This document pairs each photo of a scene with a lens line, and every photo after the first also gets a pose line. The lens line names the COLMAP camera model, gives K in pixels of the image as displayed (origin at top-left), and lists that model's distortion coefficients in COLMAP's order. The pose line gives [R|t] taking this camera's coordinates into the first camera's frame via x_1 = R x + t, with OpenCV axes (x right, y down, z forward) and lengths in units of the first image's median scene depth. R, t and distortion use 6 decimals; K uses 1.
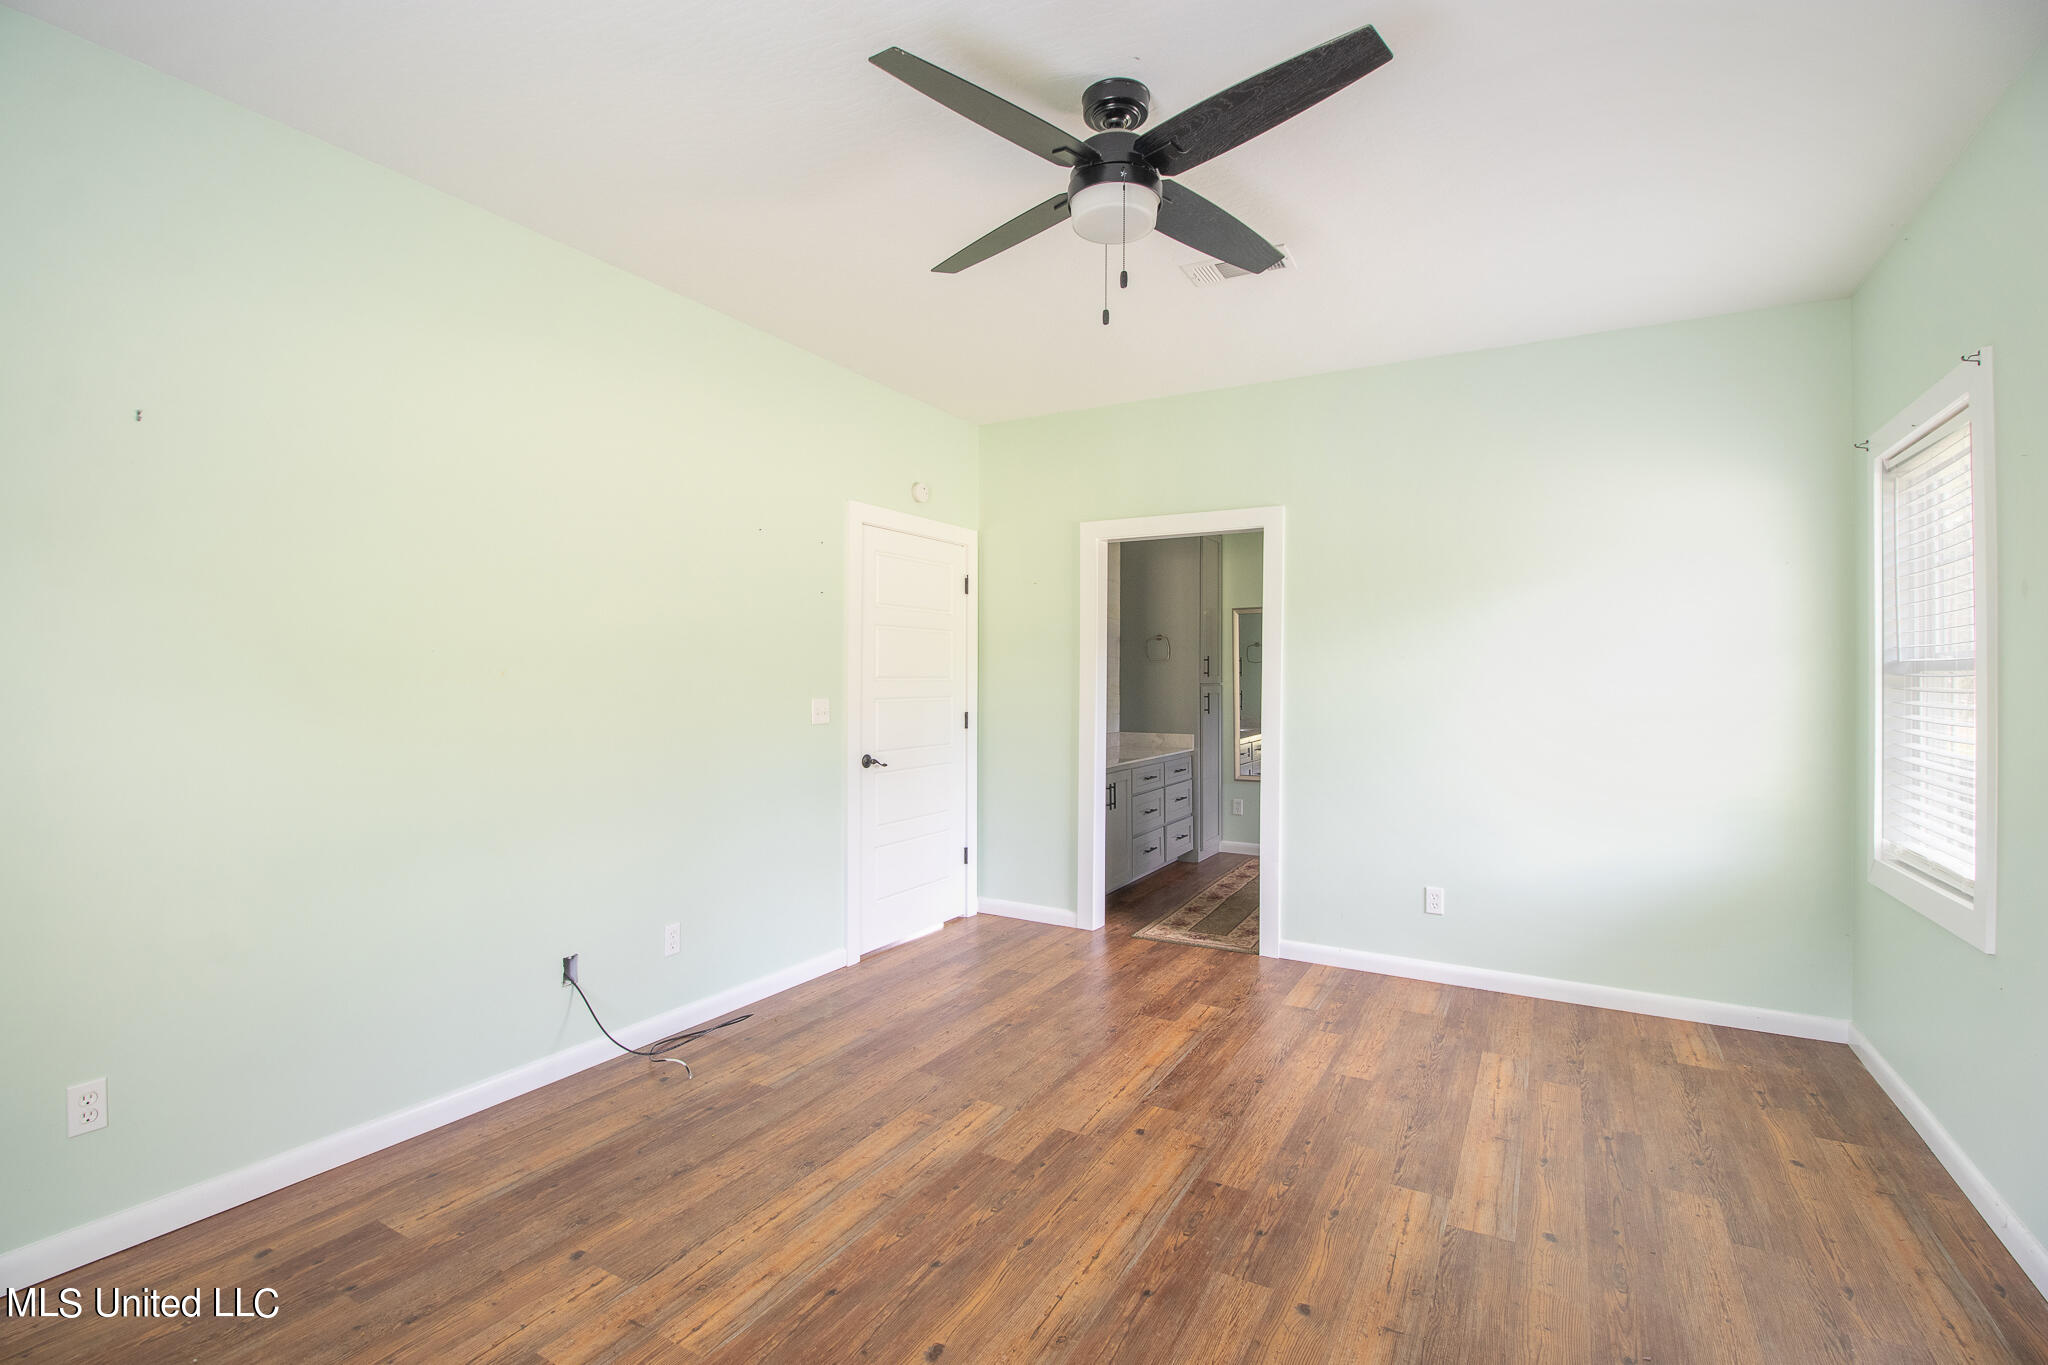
lens RADIAL K [[953.8, 0, 1023.0], [0, 953.8, 666.9], [0, 0, 1]] dist [-0.029529, -0.000234]
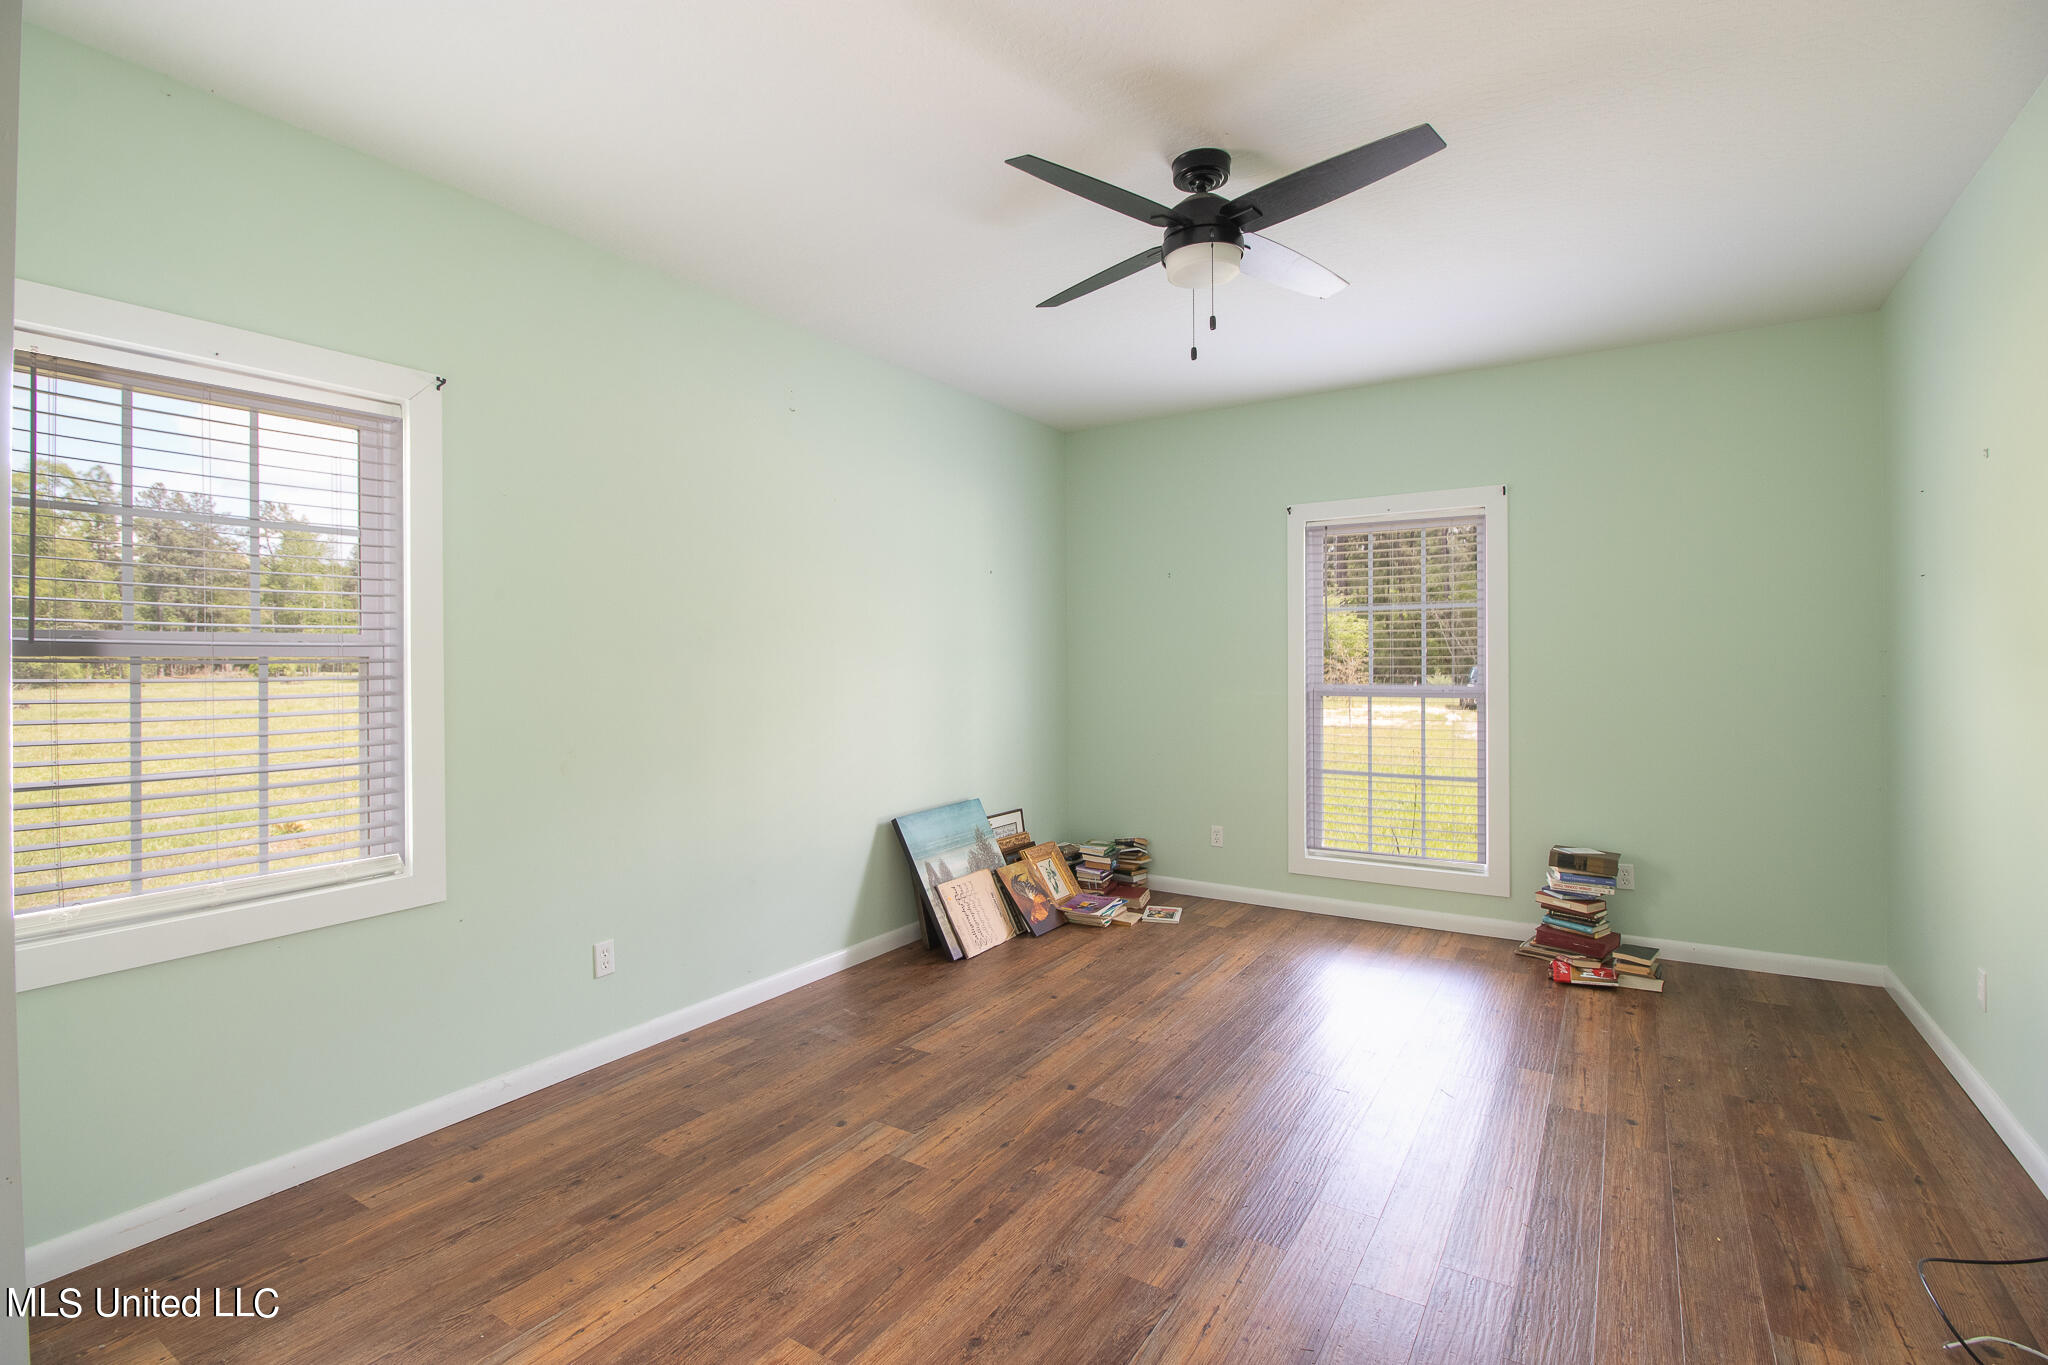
lens RADIAL K [[953.8, 0, 1023.0], [0, 953.8, 666.9], [0, 0, 1]] dist [-0.029529, -0.000234]
pose [[-0.998628, 0.001447, 0.052345, 0.232480], [0.001460, 0.999999, 0.000197, 0.014574], [-0.052345, 0.000273, -0.998629, 1.962297]]
